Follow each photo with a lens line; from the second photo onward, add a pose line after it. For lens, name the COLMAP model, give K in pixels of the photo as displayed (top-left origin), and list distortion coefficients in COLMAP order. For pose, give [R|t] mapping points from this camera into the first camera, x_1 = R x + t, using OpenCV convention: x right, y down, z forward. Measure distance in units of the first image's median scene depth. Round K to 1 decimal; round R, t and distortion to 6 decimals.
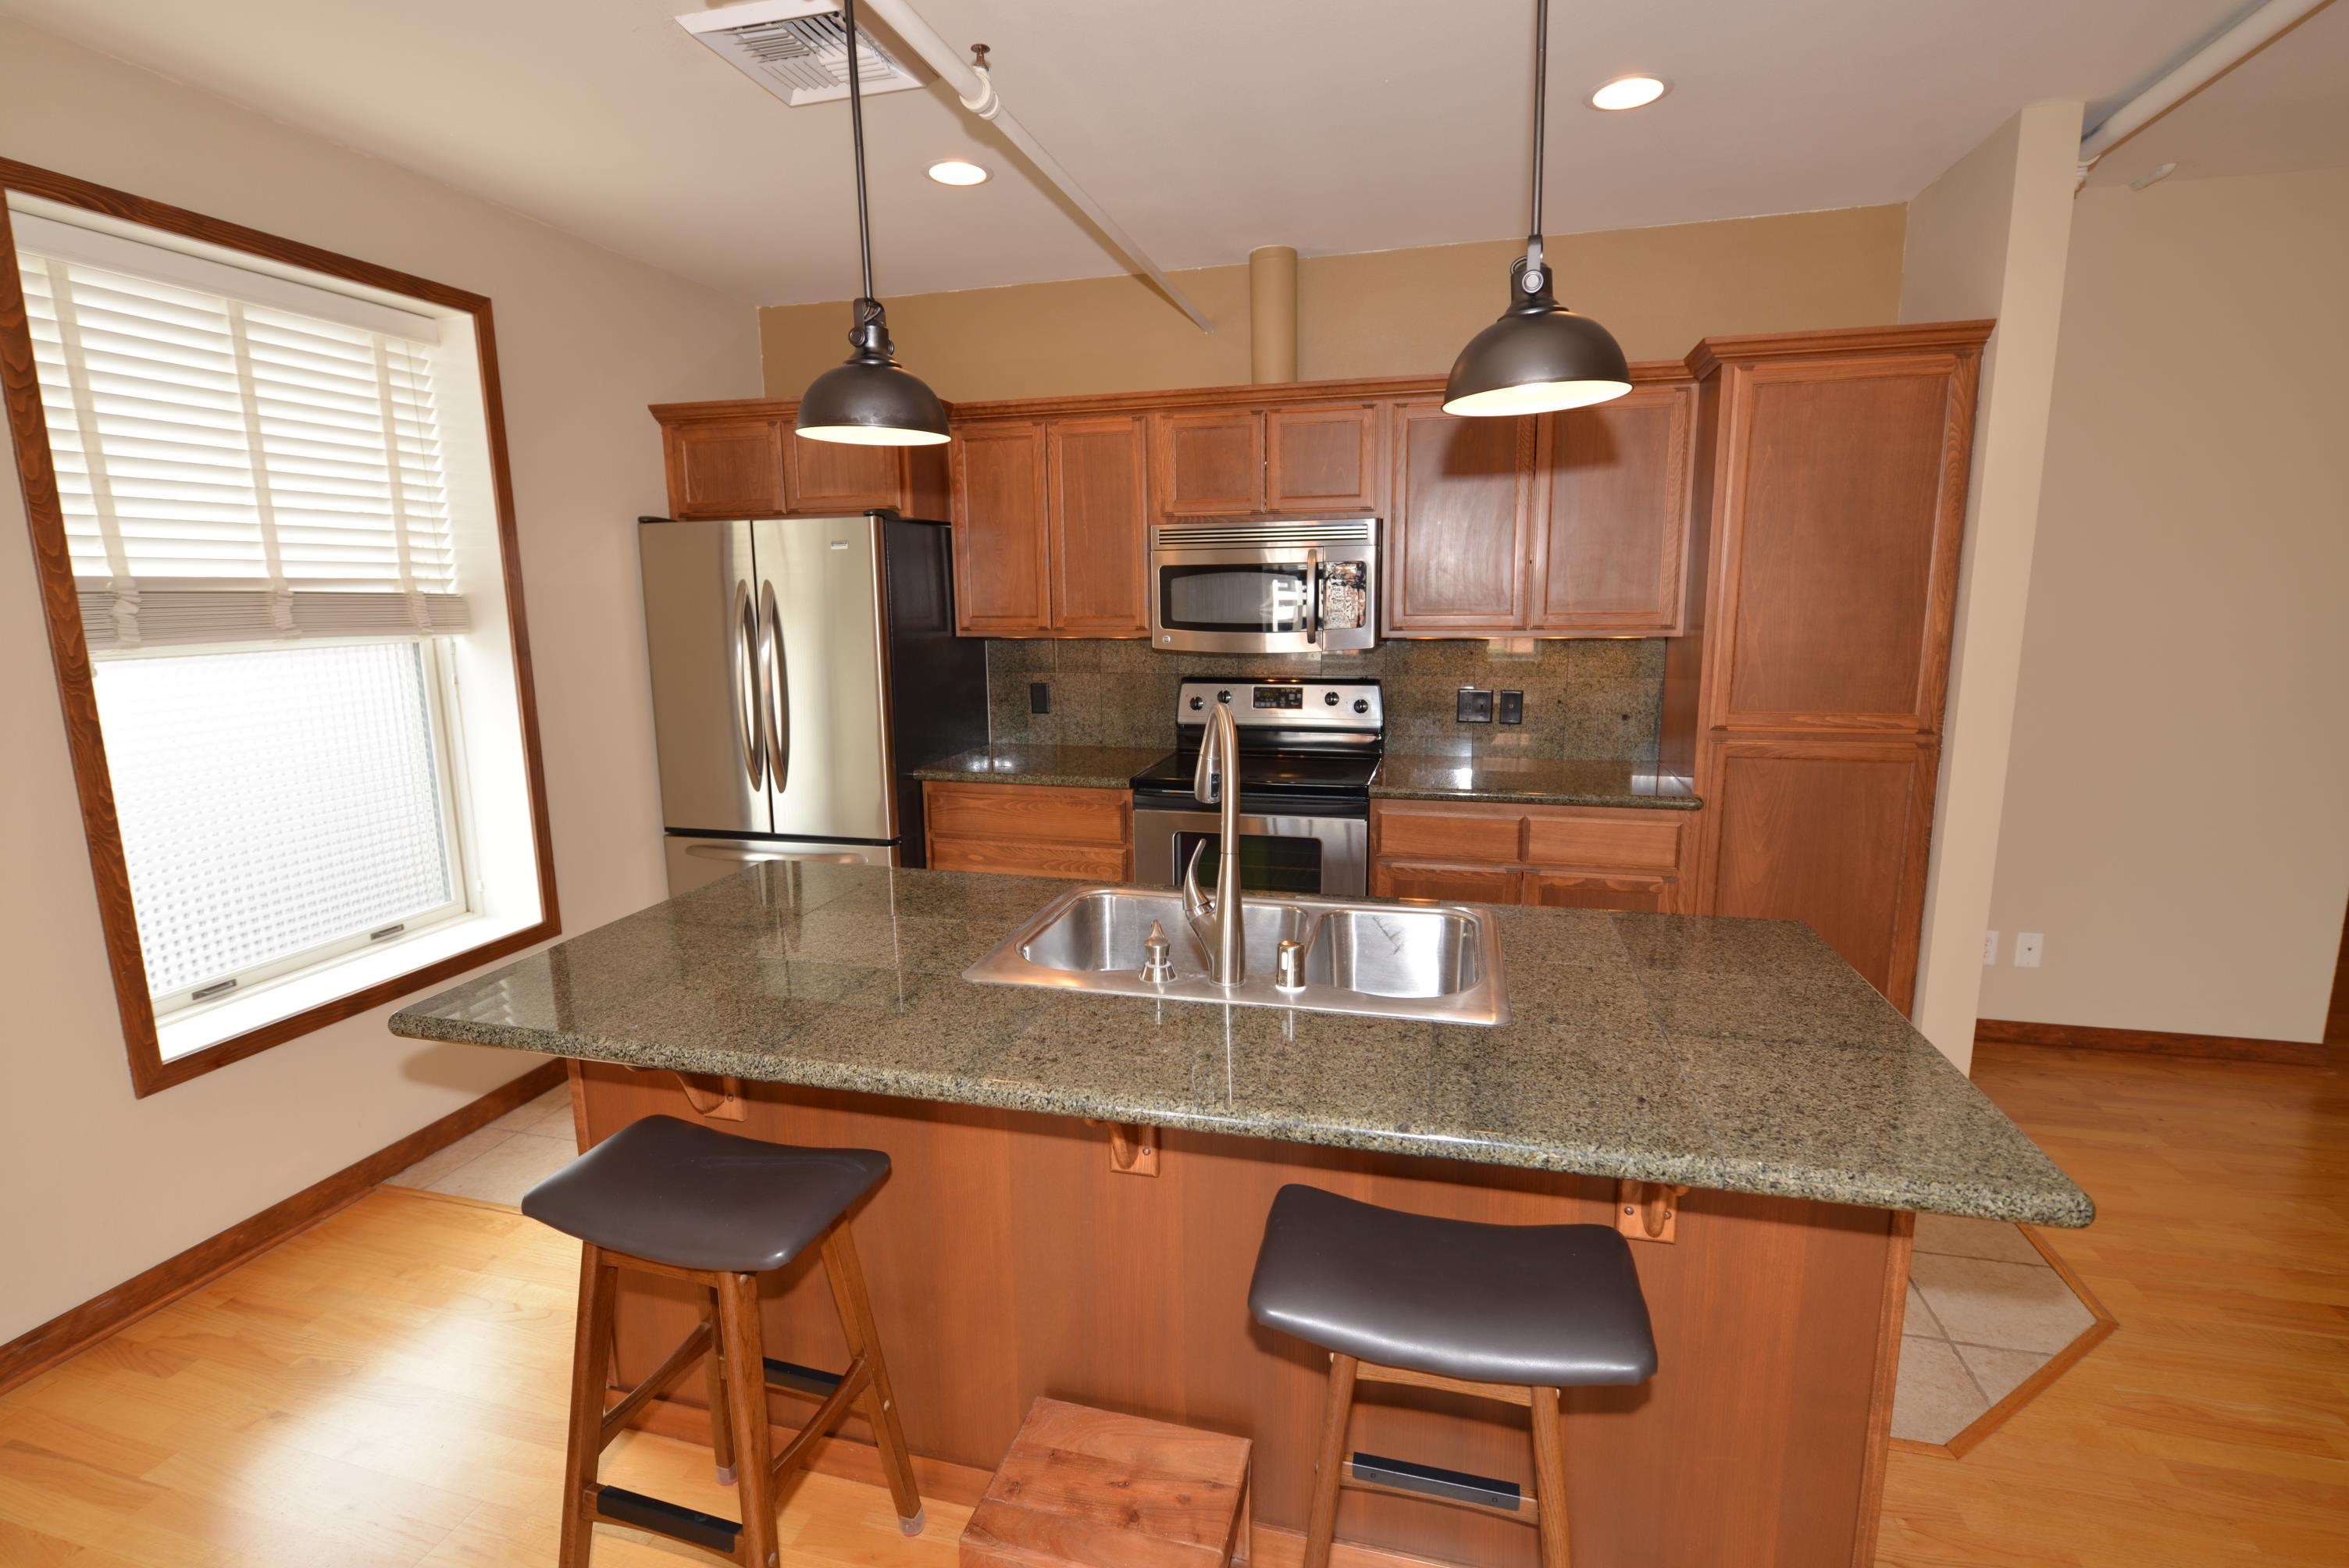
lens RADIAL K [[1100.2, 0, 1174.5], [0, 1100.2, 784.0], [0, 0, 1]] dist [-0.000453, -0.000101]
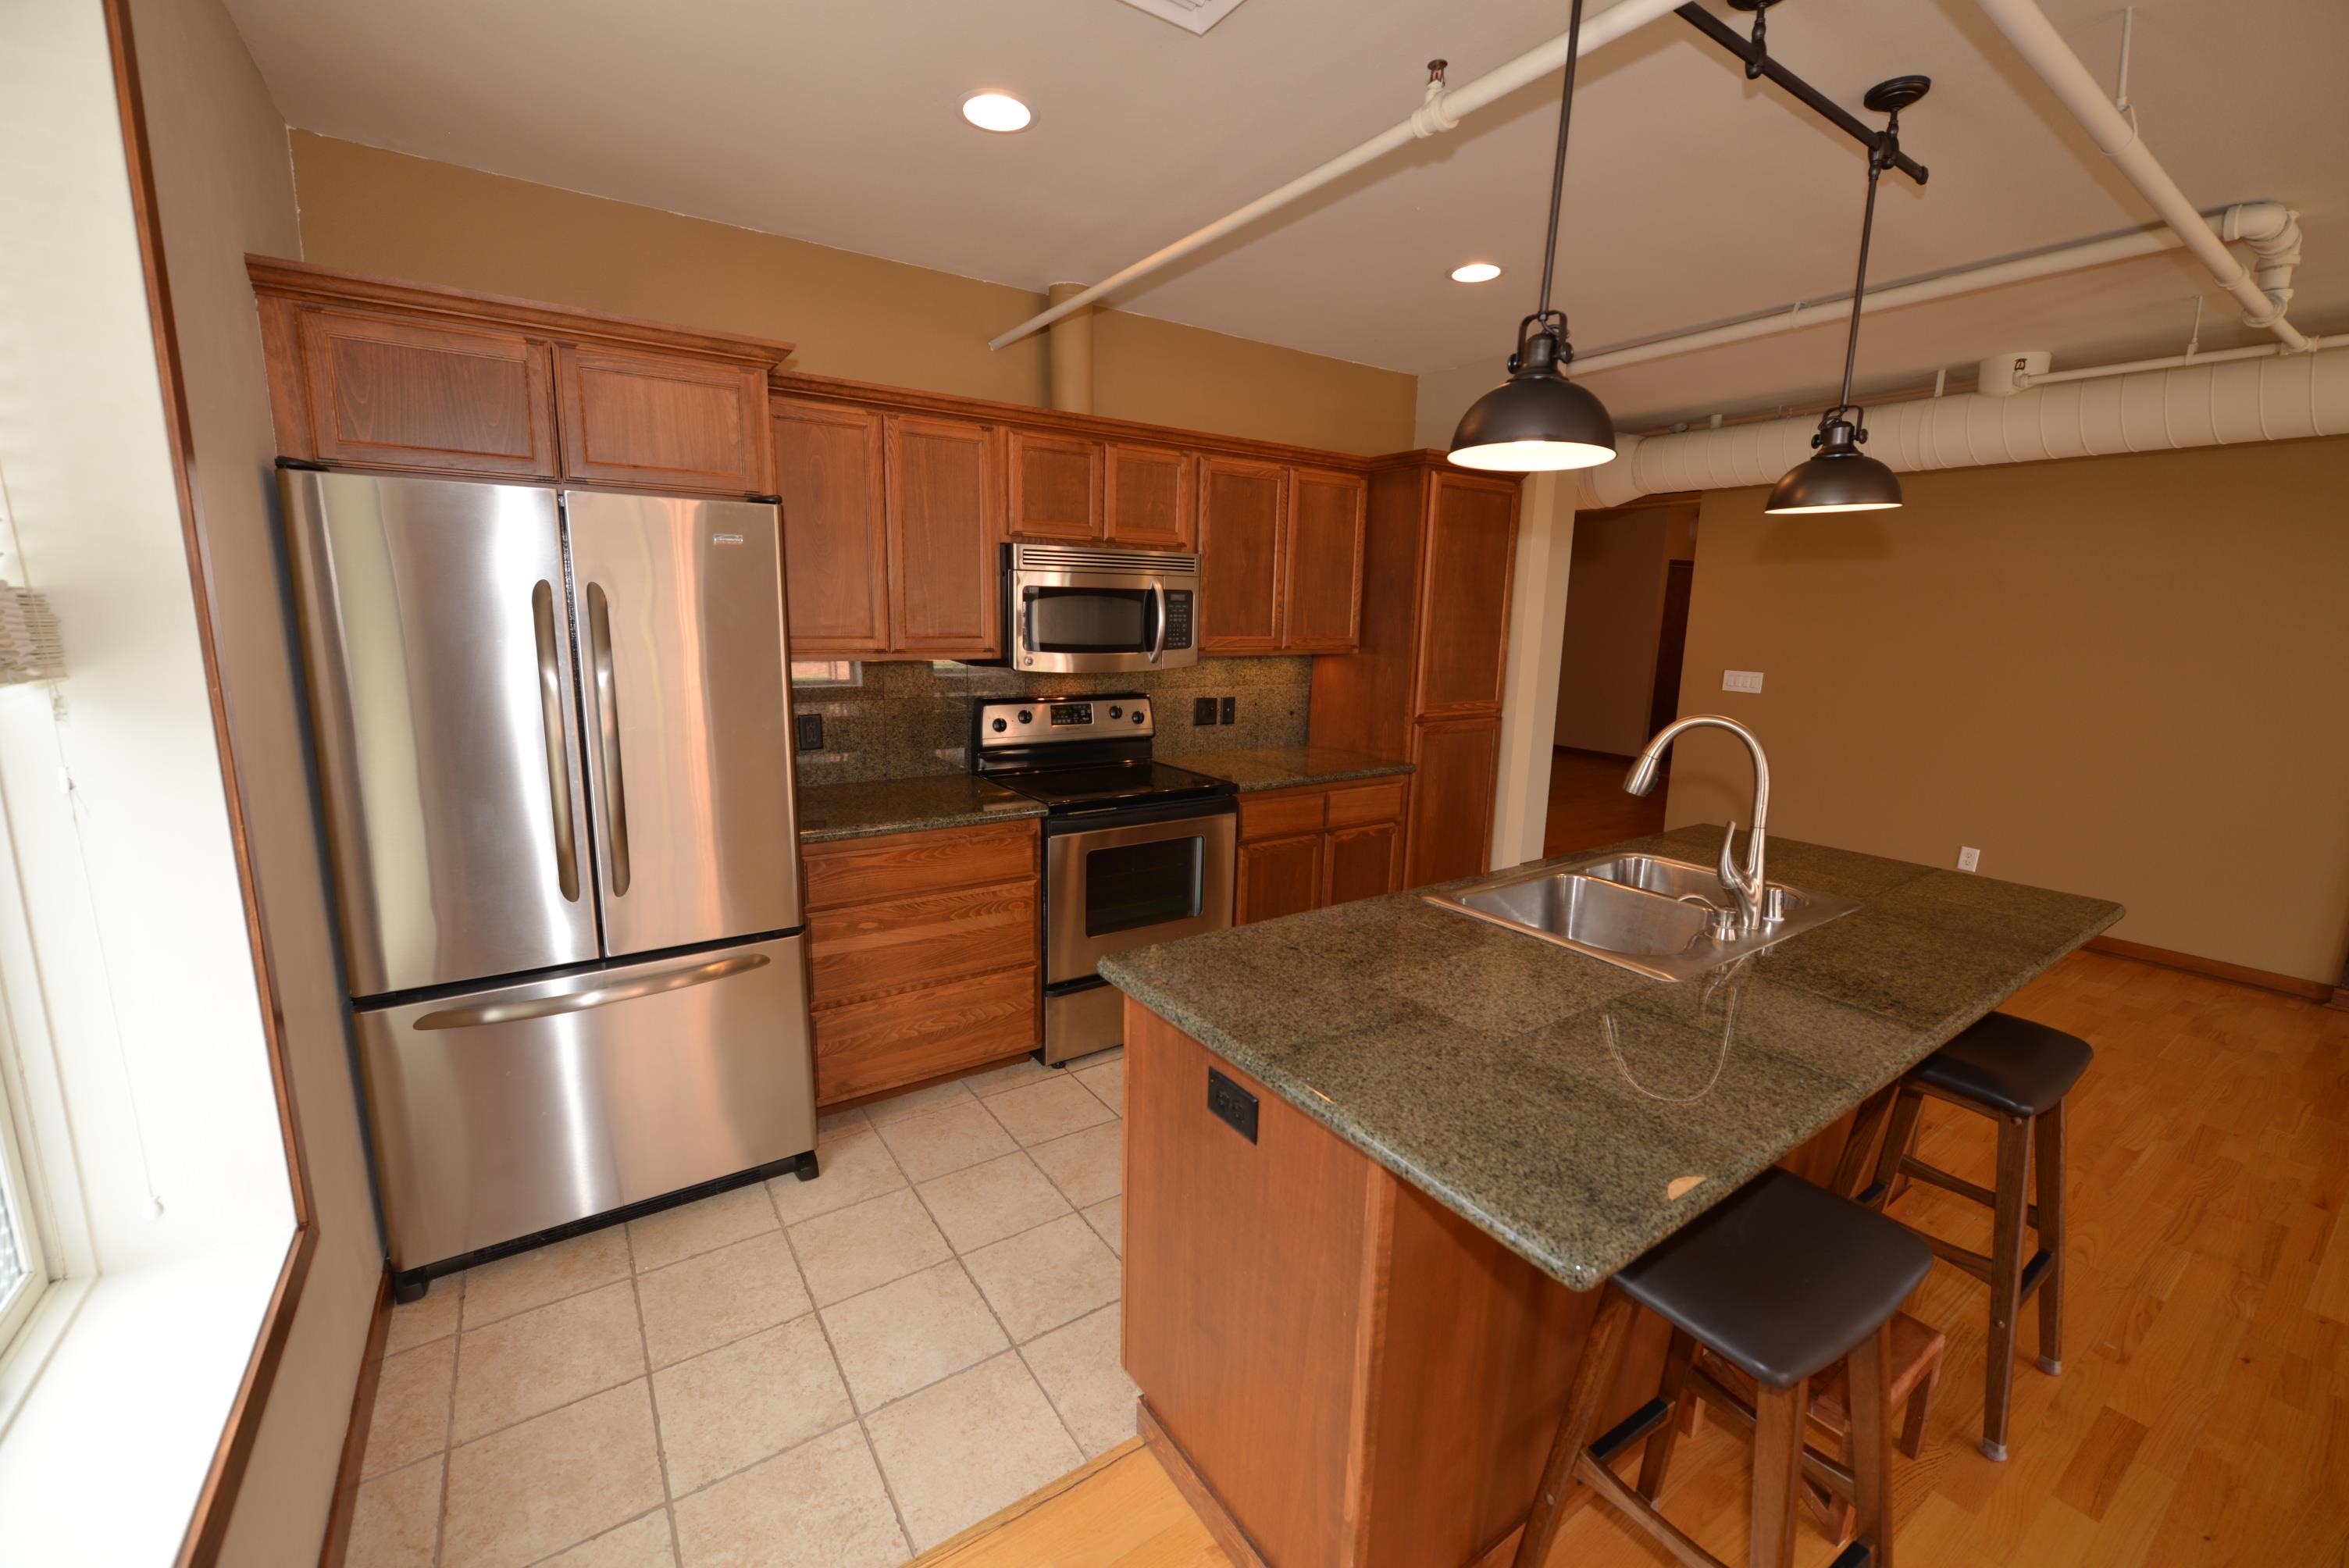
lens RADIAL K [[937.2, 0, 1174.5], [0, 937.2, 784.0], [0, 0, 1]] dist [0.002822, -0.000074]
pose [[0.659793, -0.116380, 0.742380, -0.550673], [0.108754, 0.992322, 0.058907, -0.057612], [-0.743536, 0.041870, 0.667384, 0.347208]]
